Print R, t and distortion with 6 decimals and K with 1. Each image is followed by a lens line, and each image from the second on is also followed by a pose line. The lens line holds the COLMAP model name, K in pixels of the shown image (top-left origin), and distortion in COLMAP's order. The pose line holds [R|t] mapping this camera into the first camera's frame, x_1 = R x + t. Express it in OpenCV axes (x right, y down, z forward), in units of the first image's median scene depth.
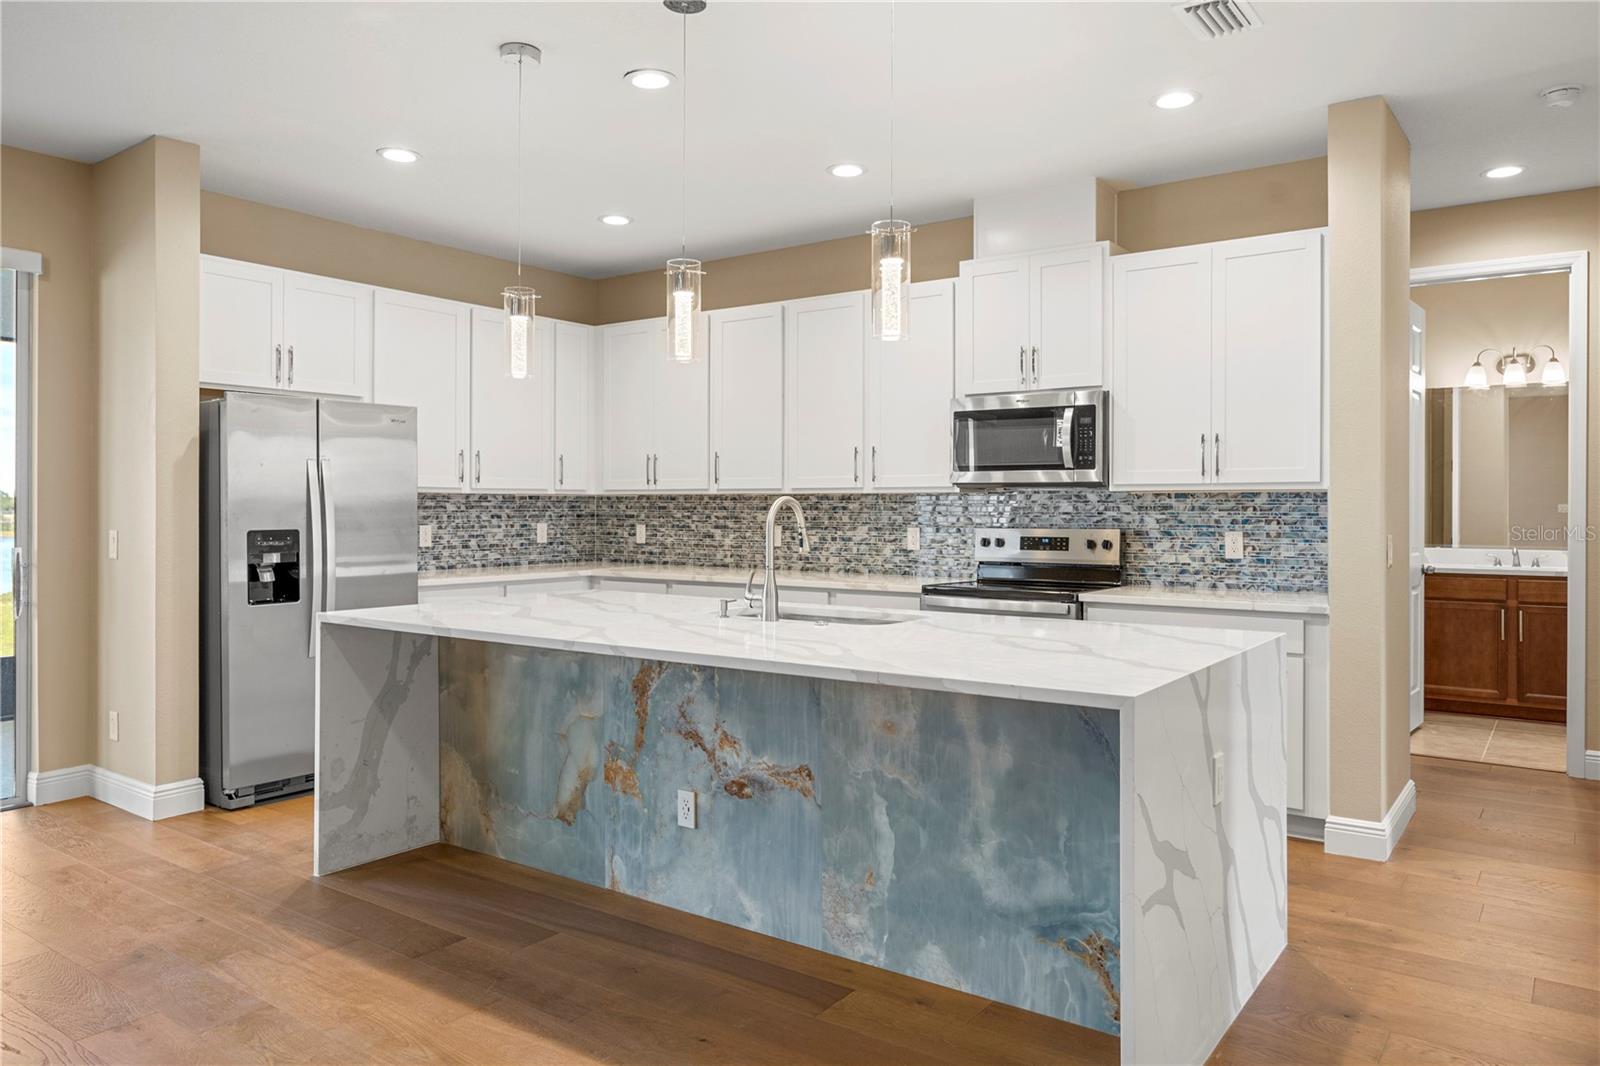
lens RADIAL K [[1099.4, 0, 800.3], [0, 1099.4, 518.9], [0, 0, 1]] dist [-0.007357, 0.000367]
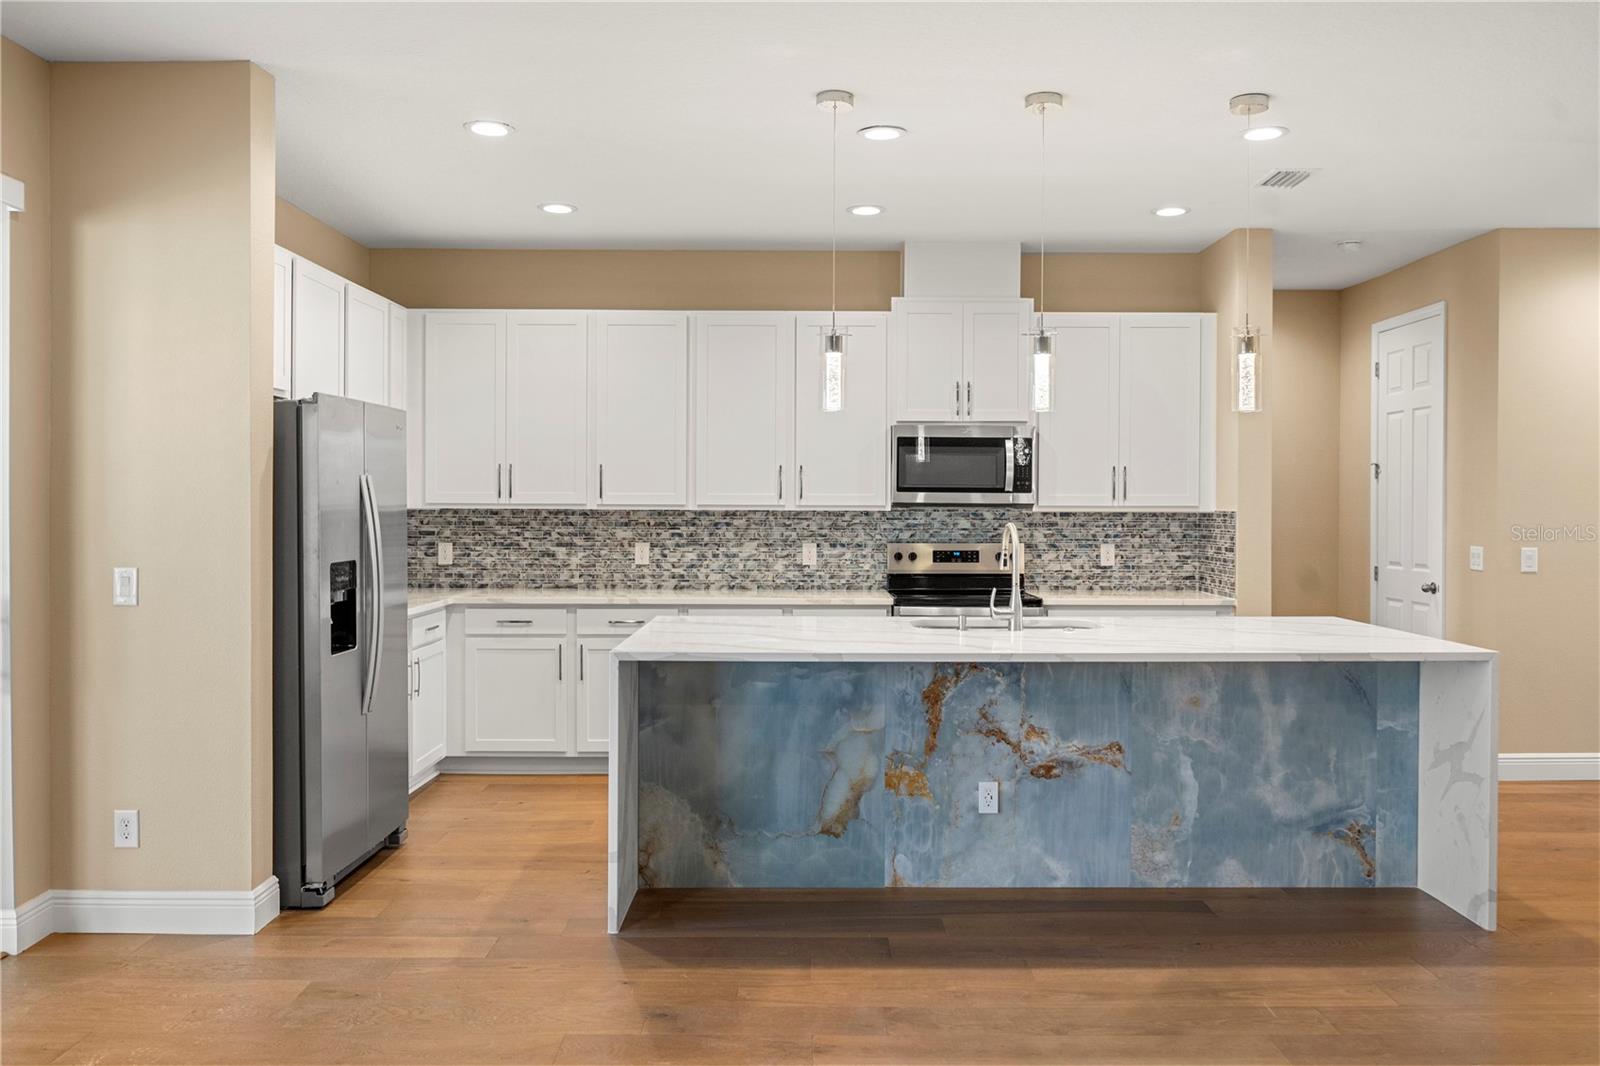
lens RADIAL K [[1317.7, 0, 800.0], [0, 1317.7, 533.0], [0, 0, 1]] dist [-0.008126, 0.001118]
pose [[0.805787, -0.011343, 0.592096, -0.757790], [0.003708, 0.999894, 0.014109, -0.022826], [-0.592193, -0.009173, 0.805744, 0.007645]]
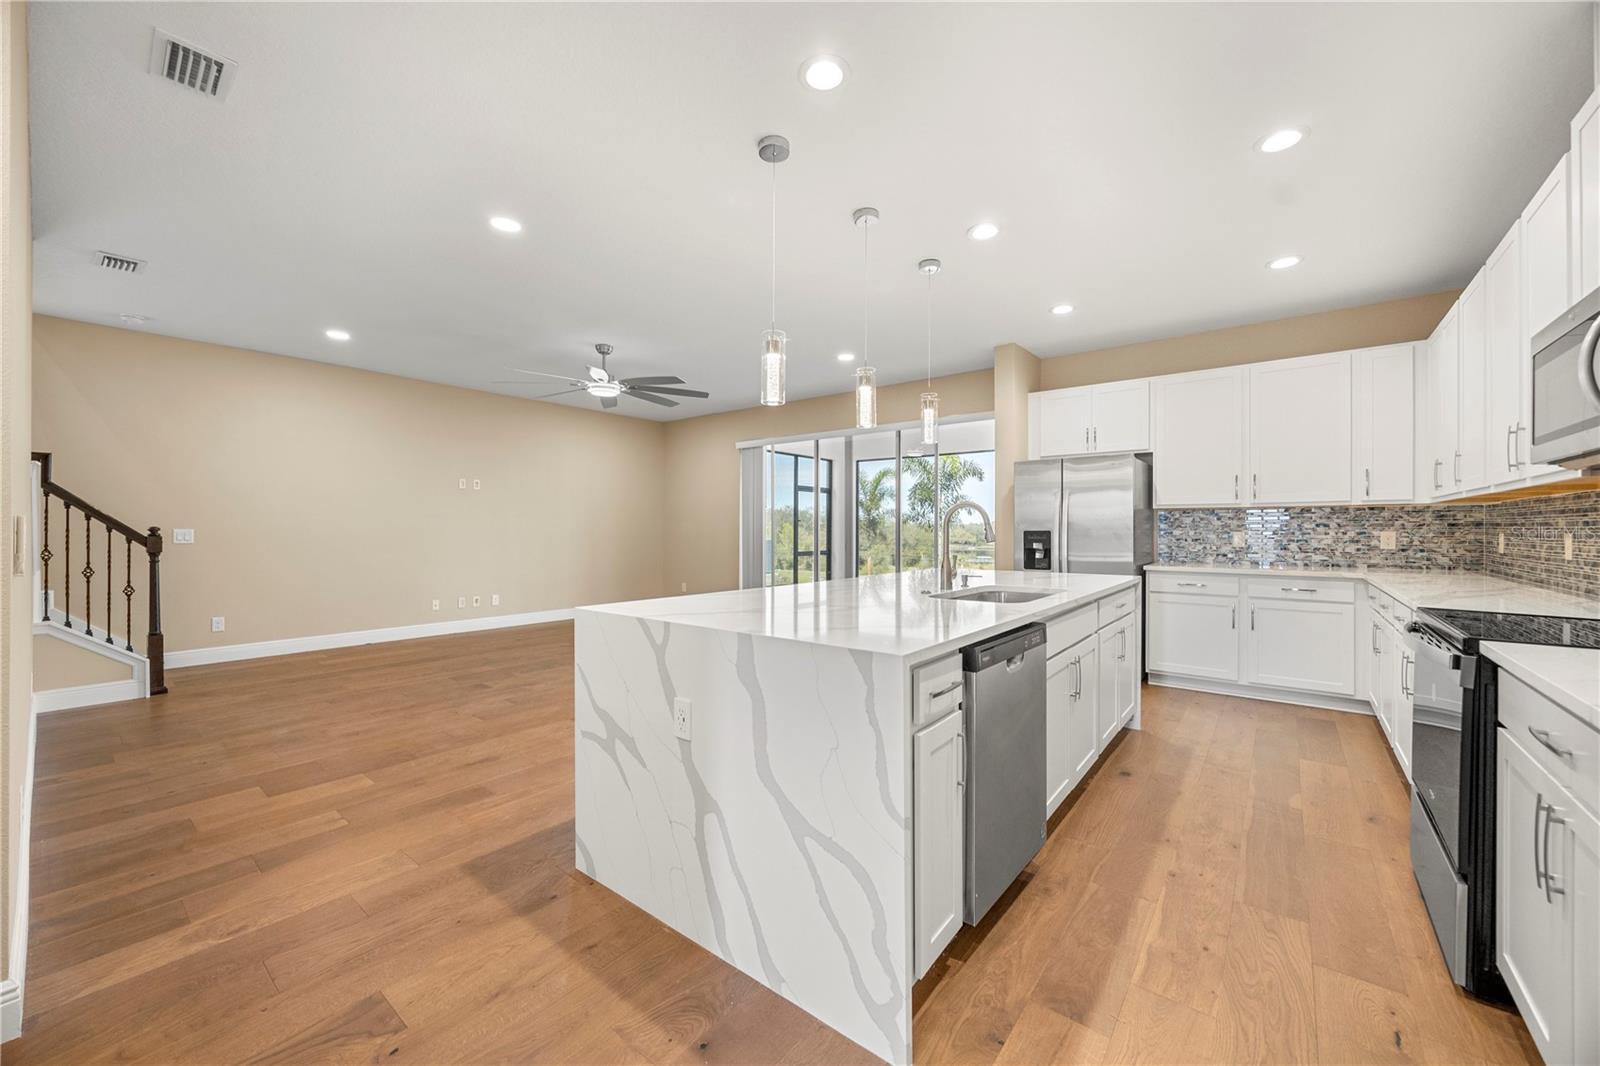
lens RADIAL K [[606.7, 0, 806.6], [0, 606.7, 530.9], [0, 0, 1]] dist [-0.000929, -0.000545]
pose [[-0.041793, 0.000203, -0.999126, 0.559776], [-0.010699, 0.999943, 0.000650, 0.013093], [0.999069, 0.010716, -0.041788, 0.617067]]
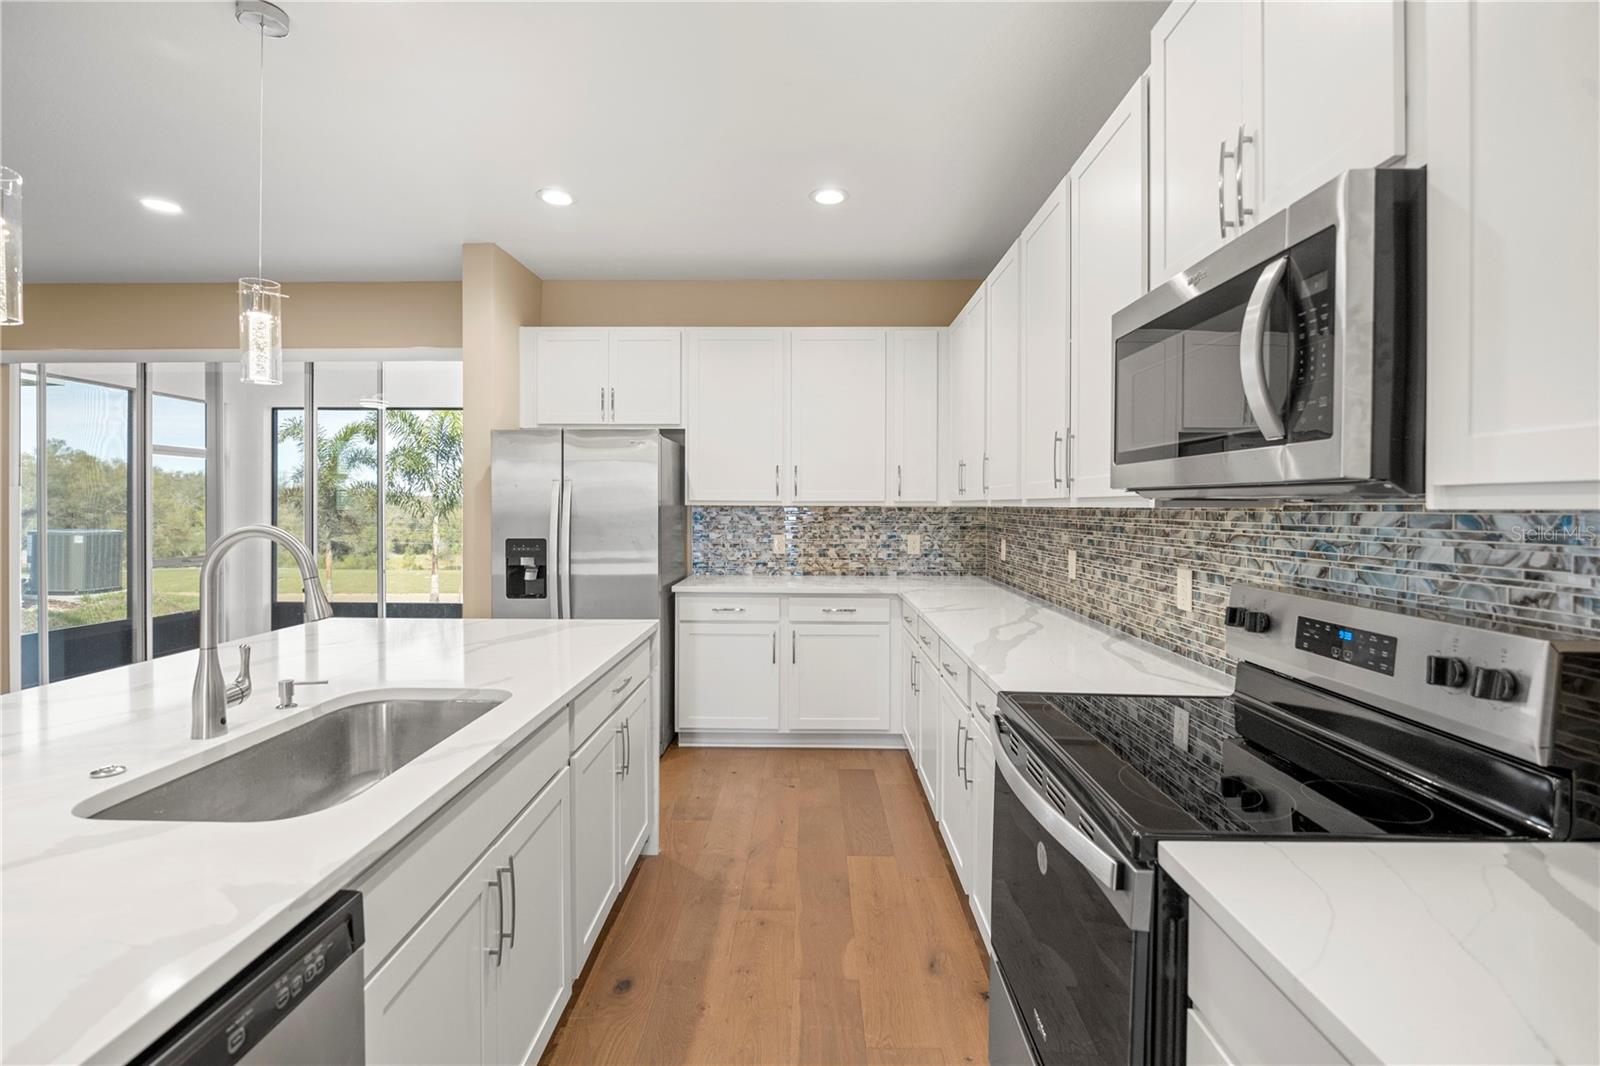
lens RADIAL K [[721.1, 0, 799.3], [0, 721.1, 513.0], [0, 0, 1]] dist [-0.000701, -0.000138]
pose [[0.571969, 0.007831, -0.820238, 0.342700], [-0.009951, 0.999947, 0.002607, -0.023056], [0.820215, 0.006671, 0.572016, 0.753937]]
